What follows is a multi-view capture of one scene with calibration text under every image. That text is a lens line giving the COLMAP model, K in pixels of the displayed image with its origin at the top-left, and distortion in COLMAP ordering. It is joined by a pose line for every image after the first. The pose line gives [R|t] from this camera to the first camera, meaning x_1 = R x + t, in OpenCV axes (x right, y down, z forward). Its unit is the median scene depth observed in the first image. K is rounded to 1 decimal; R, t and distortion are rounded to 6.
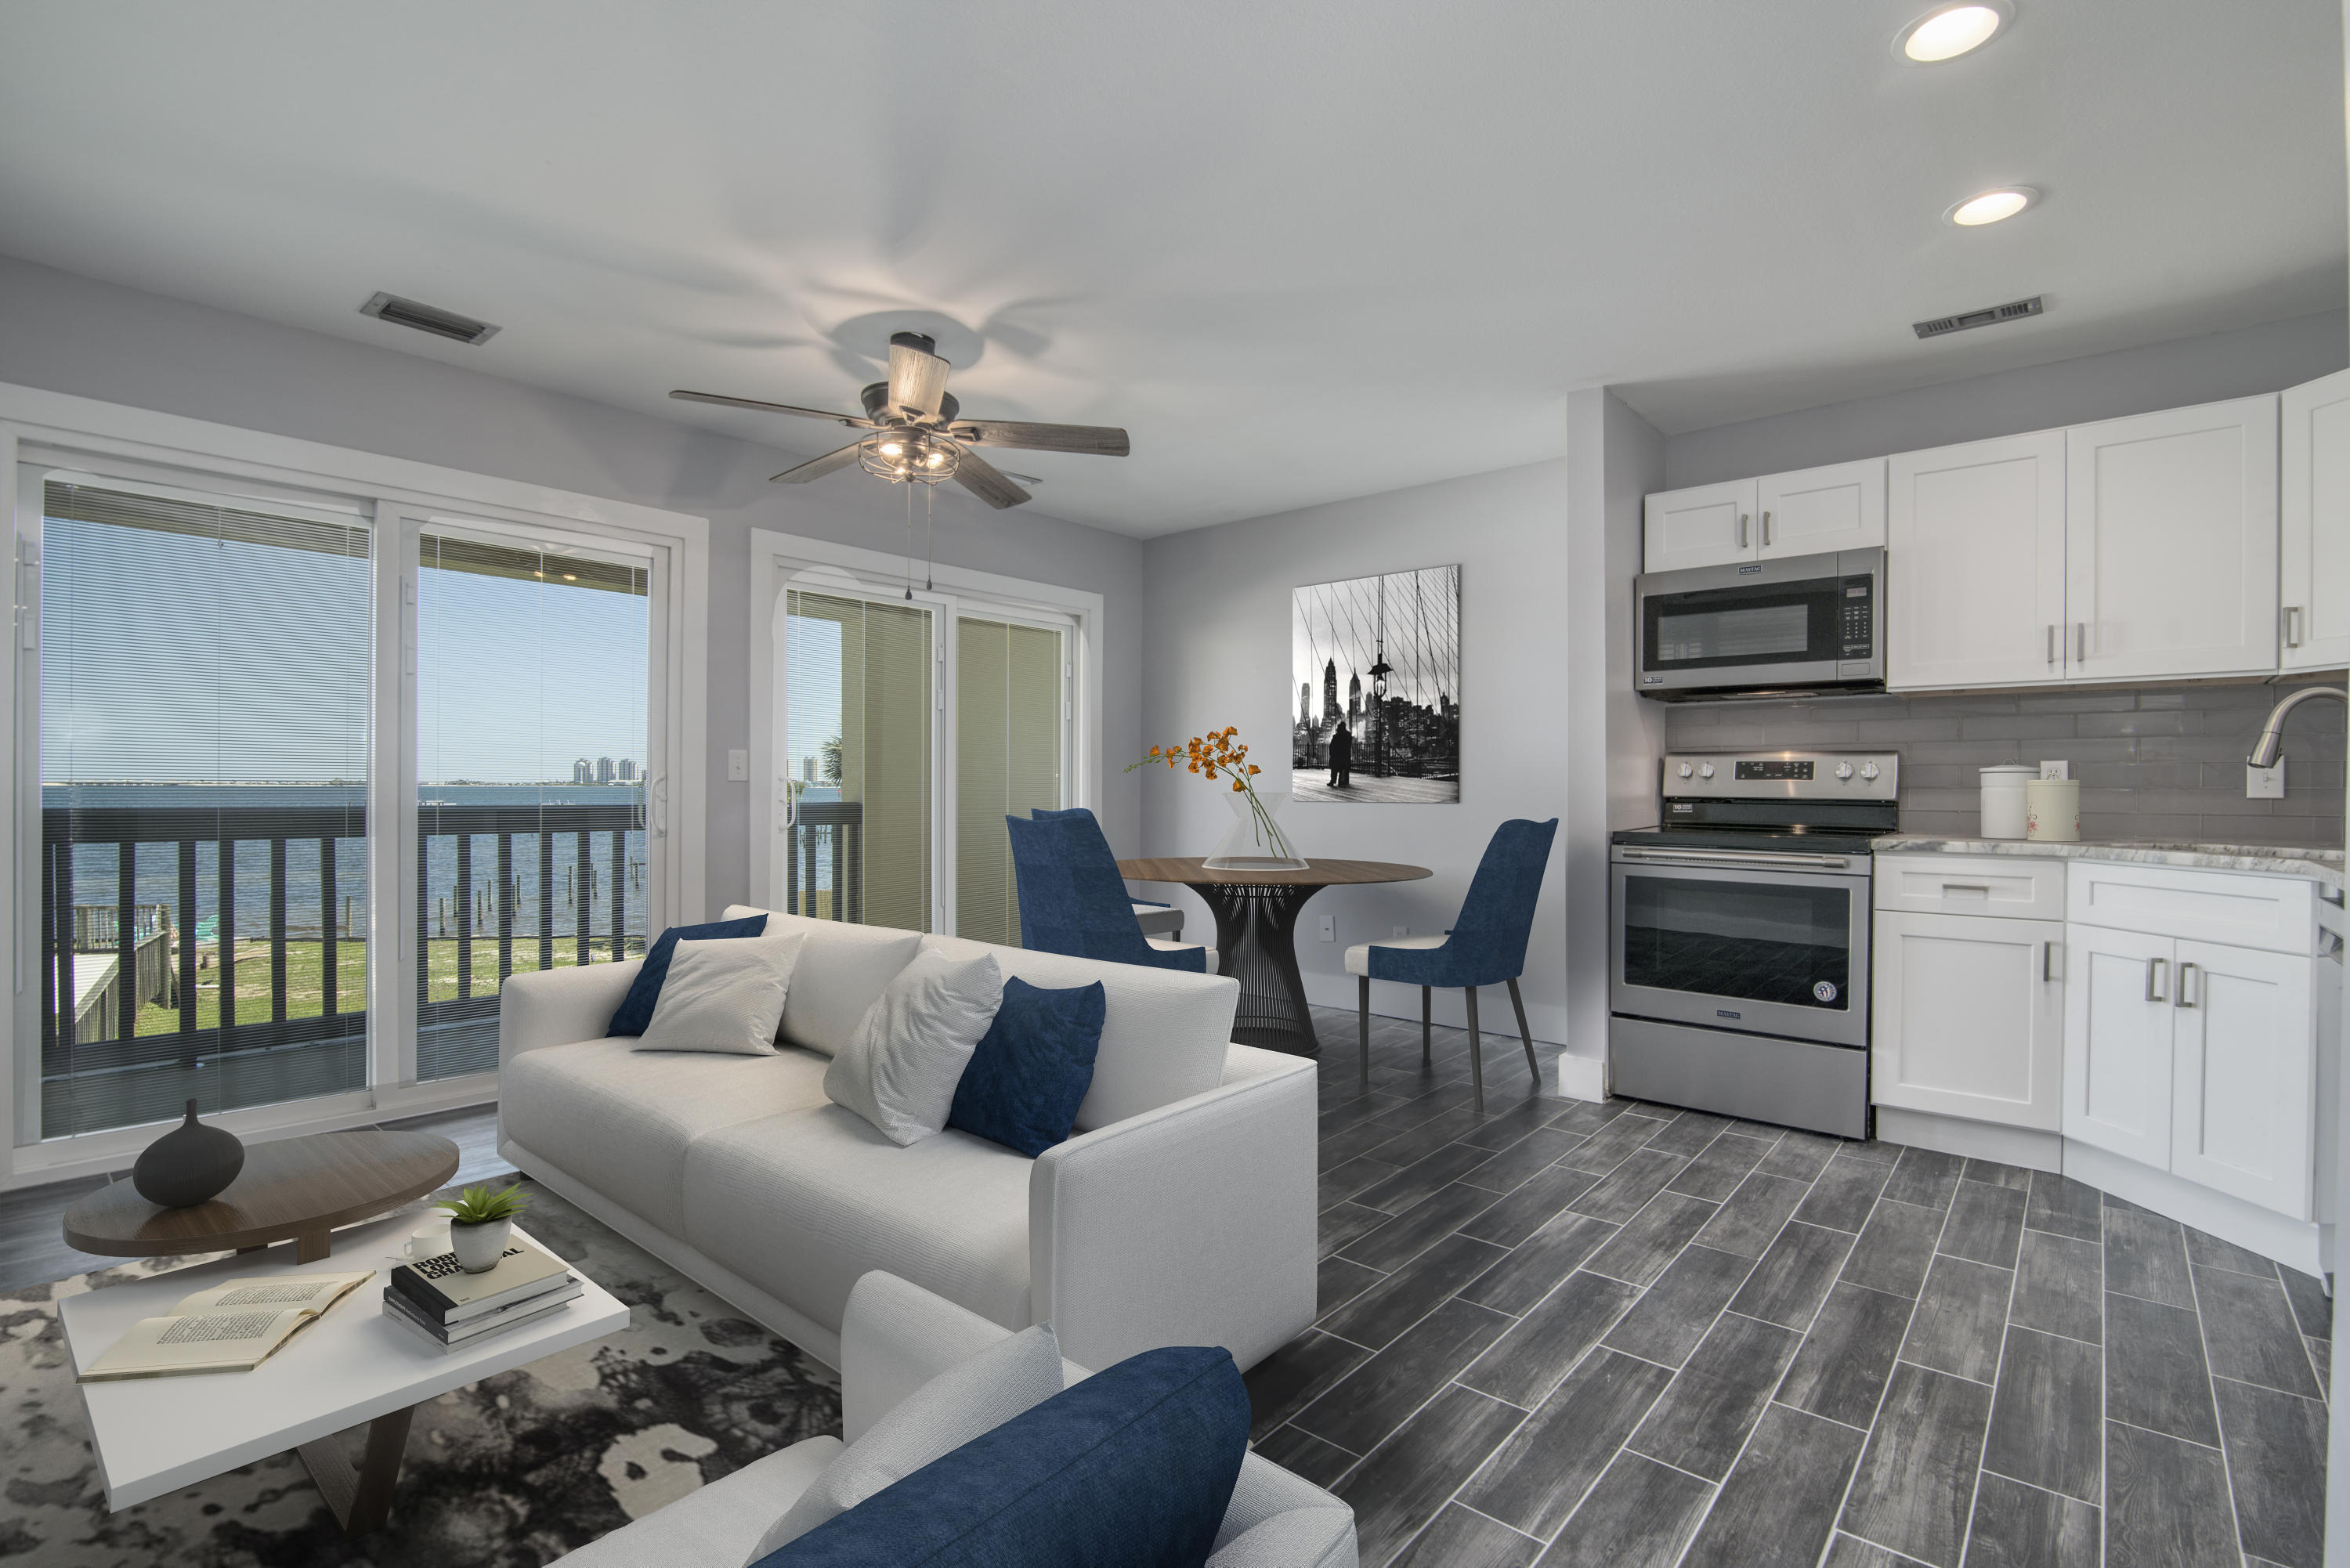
lens RADIAL K [[1085.8, 0, 1182.5], [0, 1085.8, 791.6], [0, 0, 1]] dist [-0.019831, 0.001098]
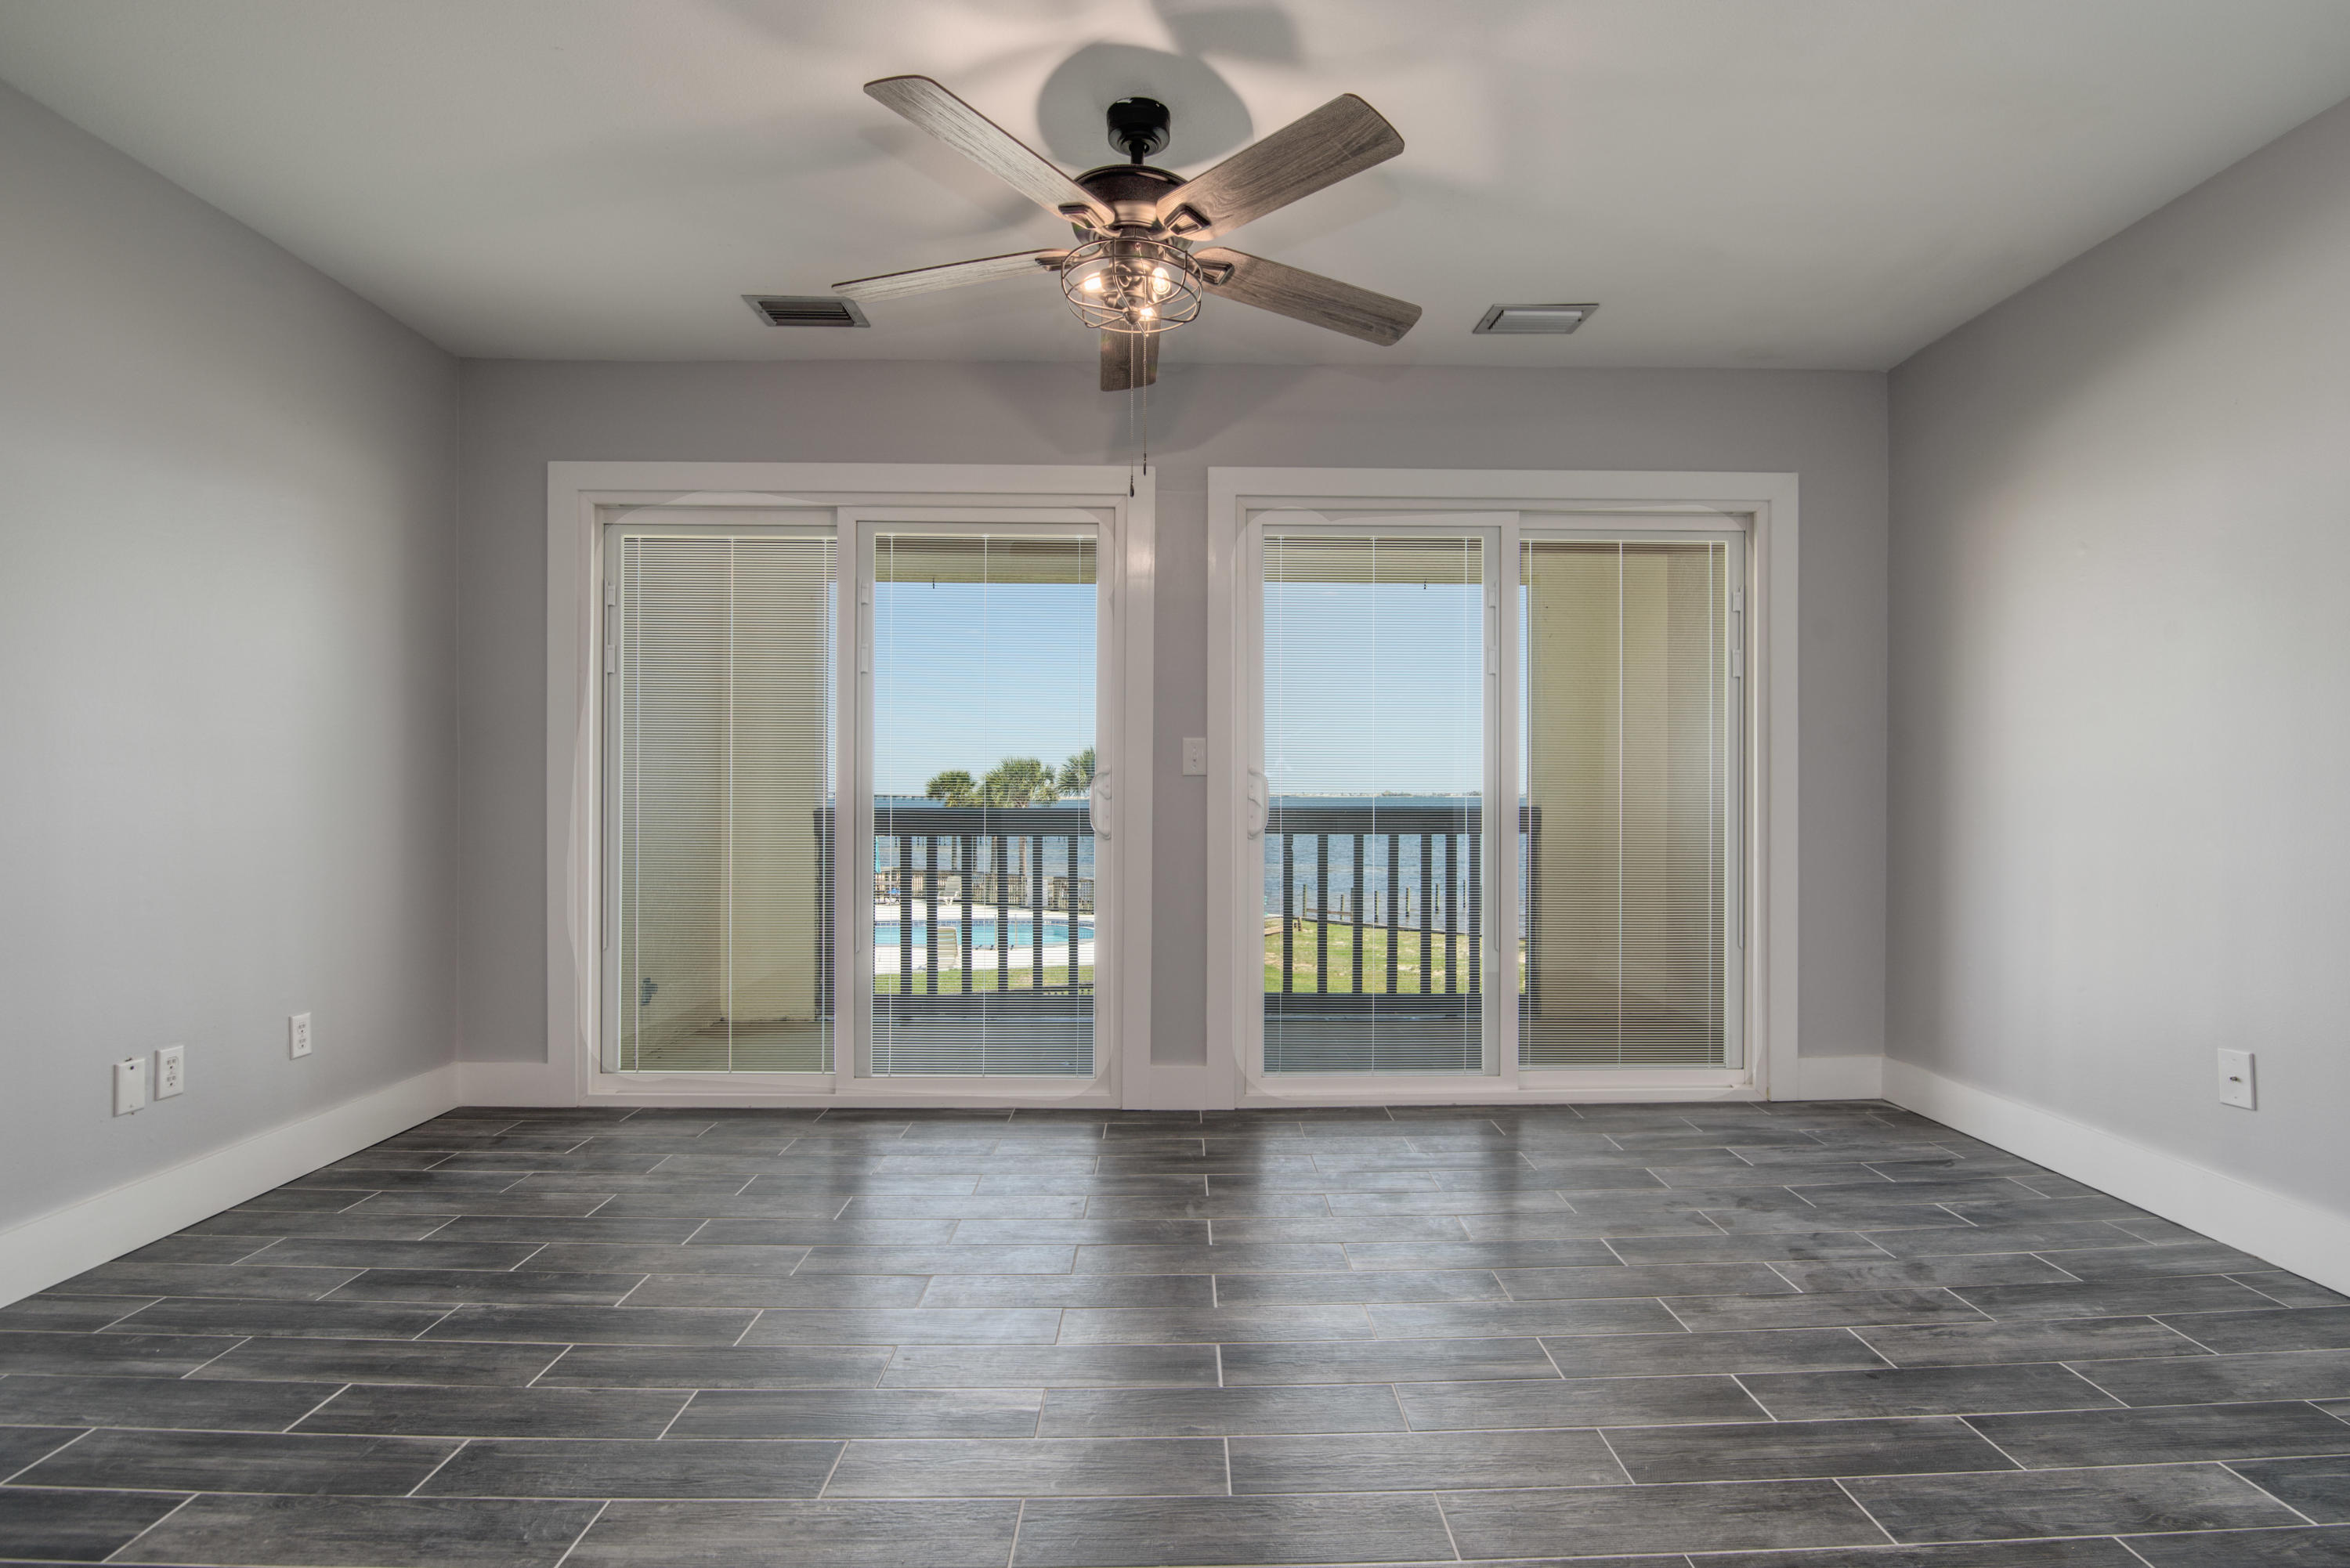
lens RADIAL K [[1085.8, 0, 1205.3], [0, 1085.8, 800.5], [0, 0, 1]] dist [-0.019831, 0.001098]
pose [[0.664779, 0.000387, -0.747040, 0.277245], [-0.004506, 0.999984, -0.003492, 0.015379], [0.747026, 0.005687, 0.664770, 0.572070]]
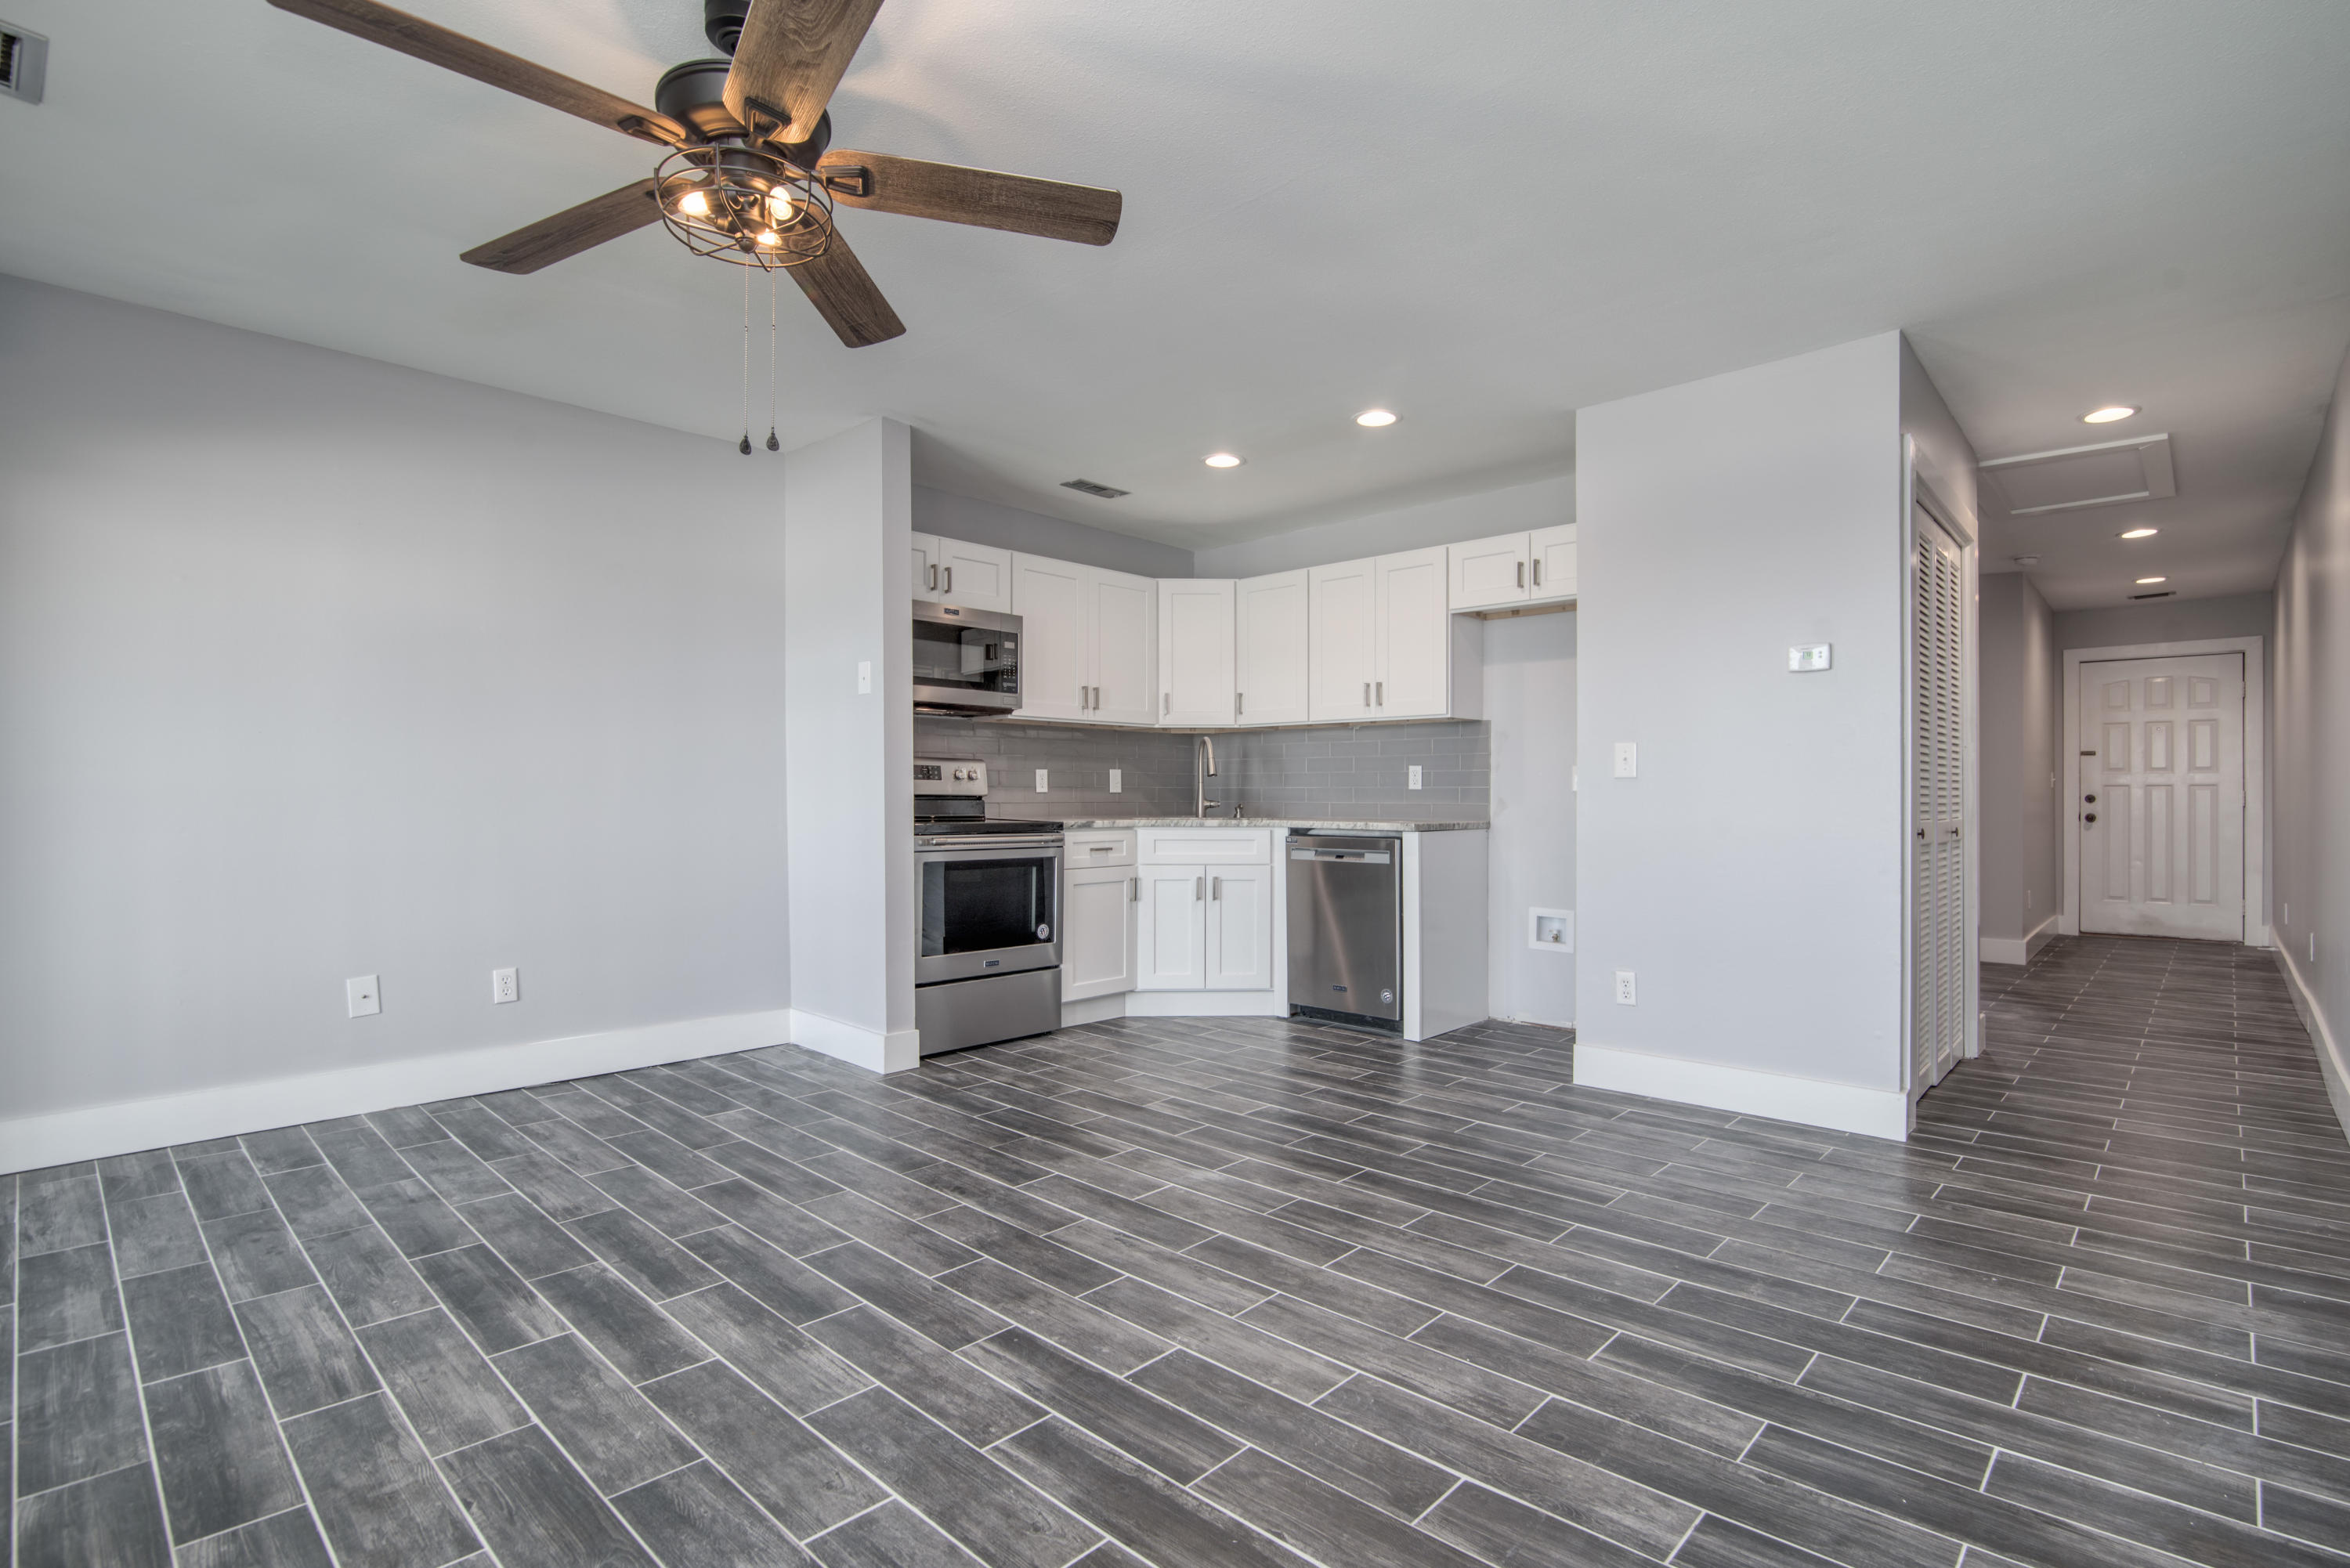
lens RADIAL K [[1085.8, 0, 1208.7], [0, 1085.8, 801.0], [0, 0, 1]] dist [-0.019831, 0.001098]
pose [[0.045822, -0.006275, 0.998930, -0.792285], [0.006580, 0.999960, 0.005980, 0.009448], [-0.998928, 0.006299, 0.045862, 0.713516]]
